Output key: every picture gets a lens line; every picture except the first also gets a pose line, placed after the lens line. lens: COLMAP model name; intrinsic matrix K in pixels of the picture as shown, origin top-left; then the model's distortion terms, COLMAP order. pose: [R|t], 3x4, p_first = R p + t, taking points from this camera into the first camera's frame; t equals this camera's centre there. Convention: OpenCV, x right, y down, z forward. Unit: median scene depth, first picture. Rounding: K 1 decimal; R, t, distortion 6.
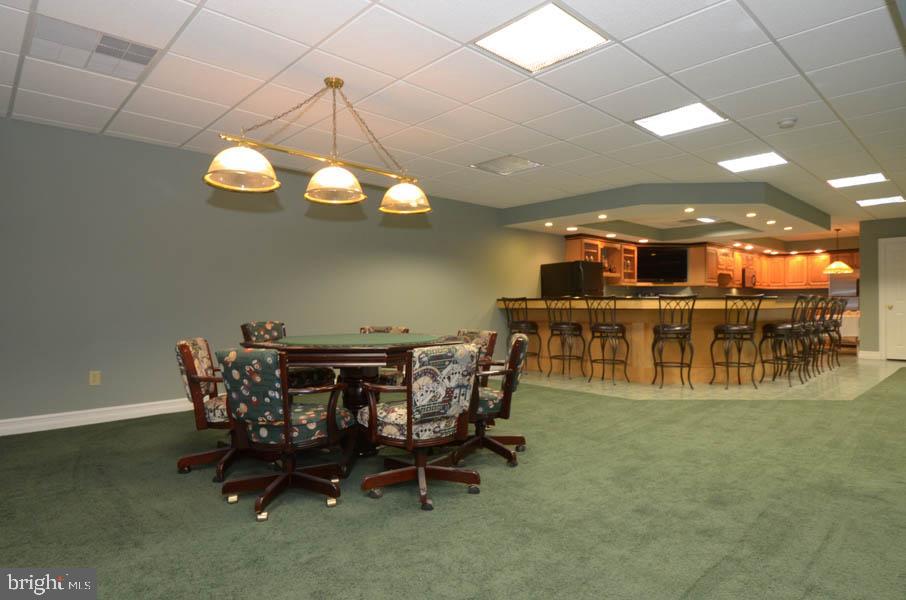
lens RADIAL K [[516.9, 0, 453.0], [0, 516.9, 300.0], [0, 0, 1]] dist [-0.000435, -0.001289]
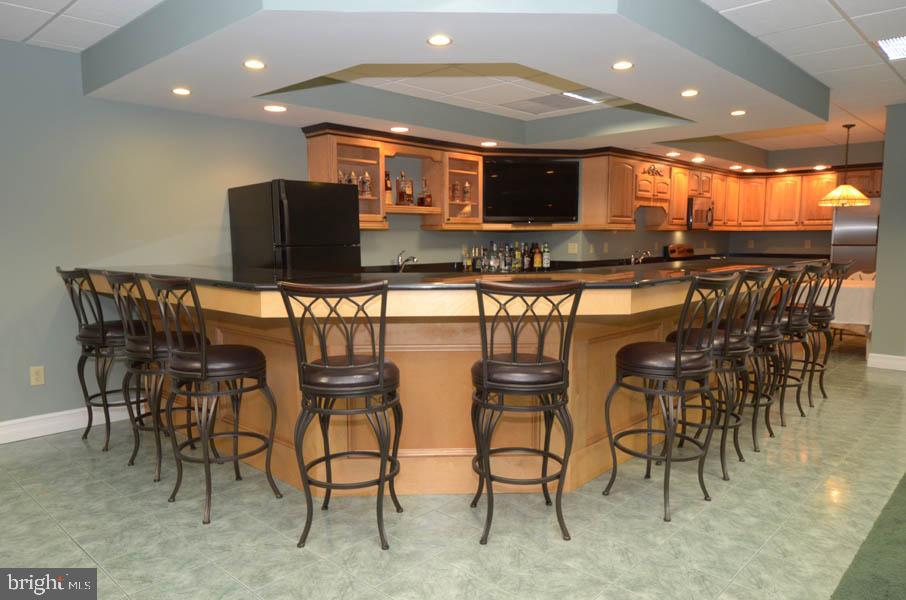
lens RADIAL K [[629.6, 0, 453.0], [0, 629.6, 300.0], [0, 0, 1]] dist [0.006143, 0.005648]
pose [[0.997897, -0.008499, 0.064260, 0.279568], [0.001745, 0.994529, 0.104445, -0.023059], [-0.064796, -0.104113, 0.992453, 0.340744]]
